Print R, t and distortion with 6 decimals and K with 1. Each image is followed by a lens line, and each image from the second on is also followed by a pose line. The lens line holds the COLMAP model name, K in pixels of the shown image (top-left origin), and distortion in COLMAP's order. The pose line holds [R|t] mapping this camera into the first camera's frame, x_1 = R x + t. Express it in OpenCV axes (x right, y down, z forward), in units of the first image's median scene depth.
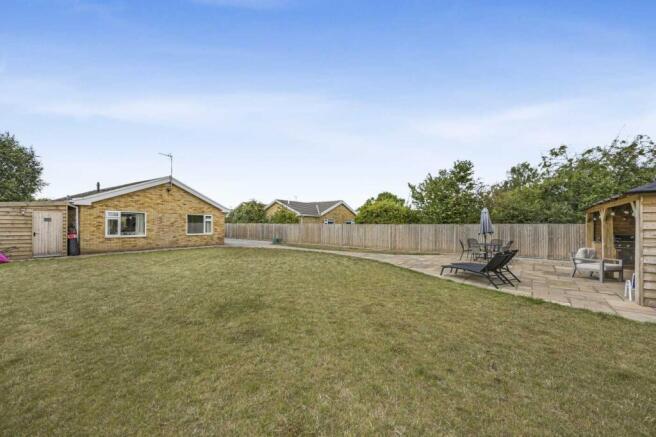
lens RADIAL K [[256.2, 0, 327.2], [0, 256.2, 224.1], [0, 0, 1]] dist [0.003325, 0.000331]
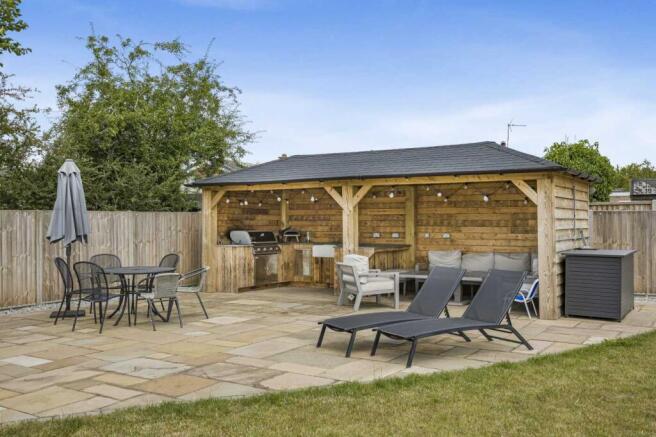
lens RADIAL K [[626.0, 0, 329.0], [0, 626.0, 219.2], [0, 0, 1]] dist [0.001560, 0.000000]
pose [[-0.105729, 0.009802, 0.994347, -0.235745], [-0.001561, 0.999949, -0.010023, 0.020539], [-0.994394, -0.002612, -0.105709, 0.787186]]
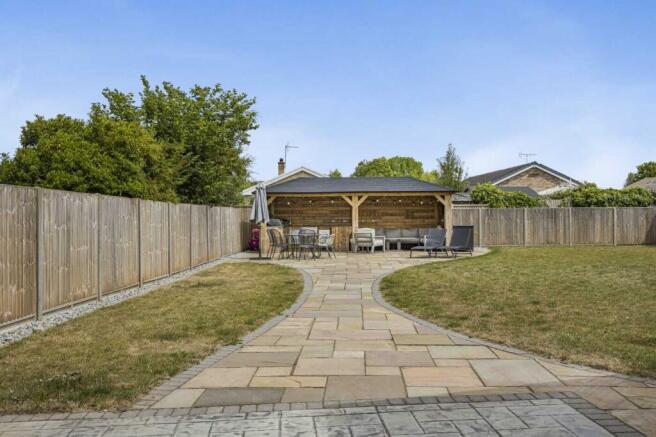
lens RADIAL K [[626.0, 0, 328.3], [0, 626.0, 218.6], [0, 0, 1]] dist [0.001560, 0.000000]
pose [[-0.579591, 0.013892, 0.814789, -0.864075], [0.006972, 0.999903, -0.012088, 0.056512], [-0.814877, -0.001326, -0.579632, 1.878300]]
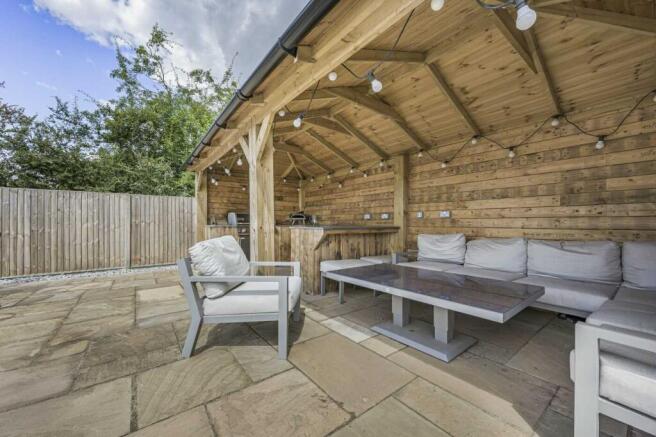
lens RADIAL K [[256.2, 0, 328.2], [0, 256.2, 224.6], [0, 0, 1]] dist [0.003325, 0.000331]
pose [[0.238894, -0.000244, 0.971046, 0.486854], [-0.005606, 0.999983, 0.001630, 0.052126], [-0.971029, -0.005833, 0.238889, 0.529856]]
